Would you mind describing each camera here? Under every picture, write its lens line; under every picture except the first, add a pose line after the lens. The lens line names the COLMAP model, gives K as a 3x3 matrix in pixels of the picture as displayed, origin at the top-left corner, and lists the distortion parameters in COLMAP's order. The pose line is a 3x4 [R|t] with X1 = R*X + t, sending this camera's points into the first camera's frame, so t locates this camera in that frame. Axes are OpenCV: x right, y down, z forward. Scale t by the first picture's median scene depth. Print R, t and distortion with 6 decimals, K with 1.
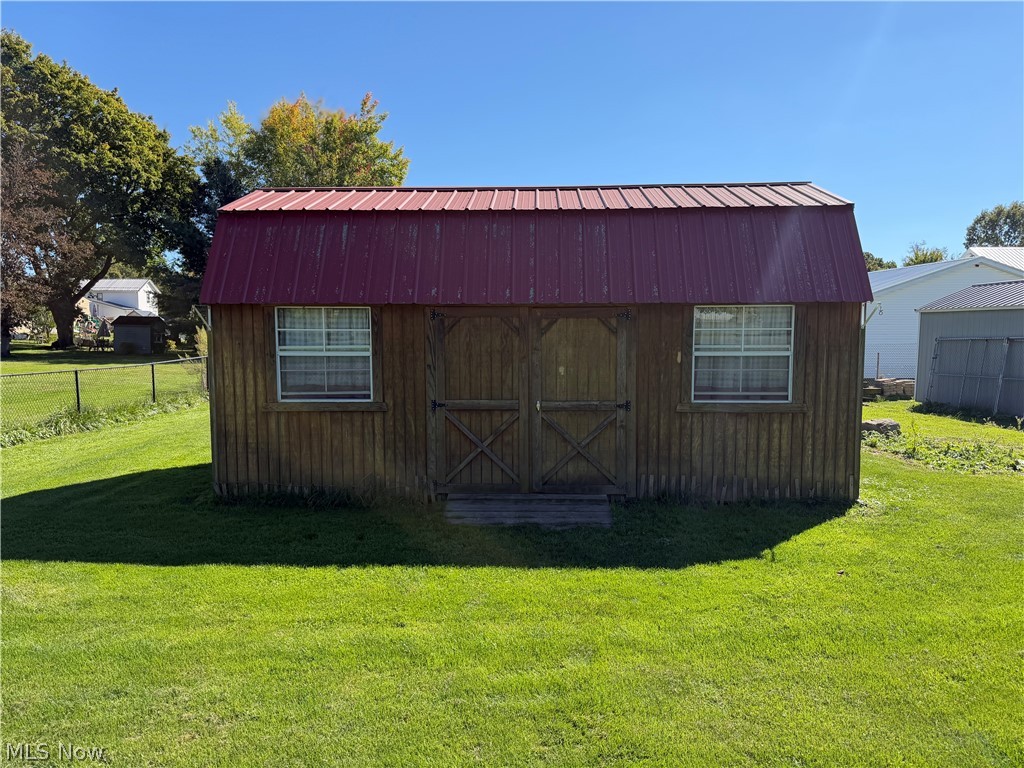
lens RADIAL K [[716.2, 0, 512.0], [0, 716.2, 384.0], [0, 0, 1]] dist [0.127317, -0.224091]
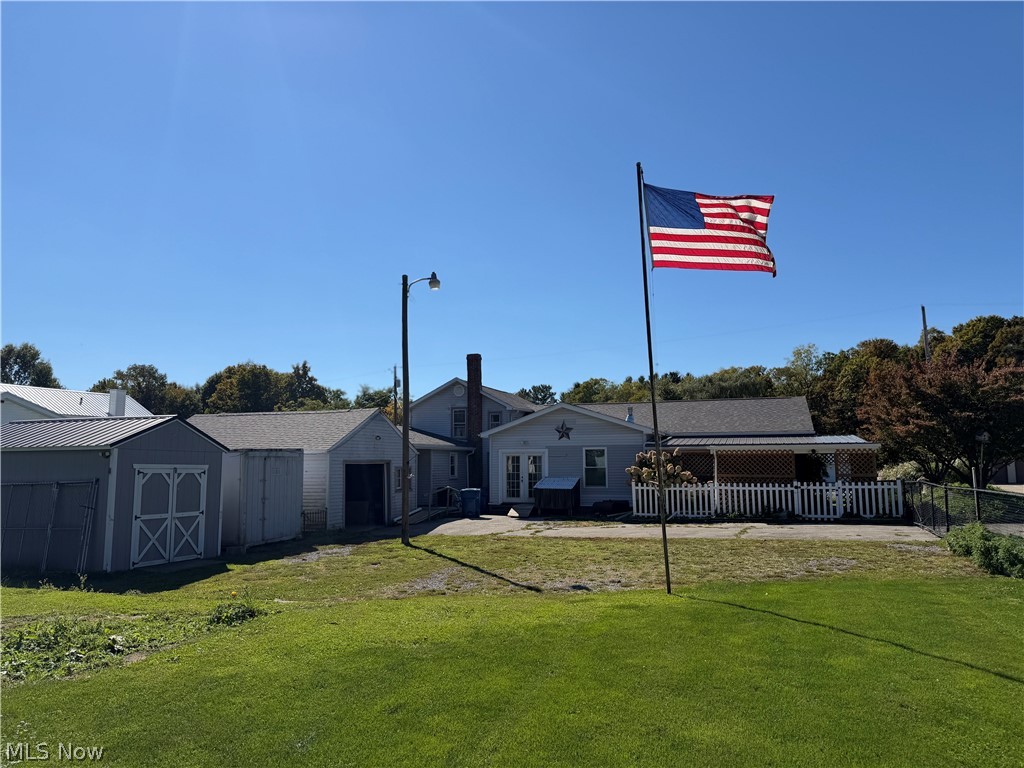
lens RADIAL K [[718.8, 0, 510.9], [0, 718.8, 381.4], [0, 0, 1]] dist [0.068859, -0.077745]
pose [[0.364737, 0.117545, 0.923661, 0.038348], [0.063768, 0.986517, -0.150725, -0.014605], [-0.928924, 0.113876, 0.352324, 0.142685]]
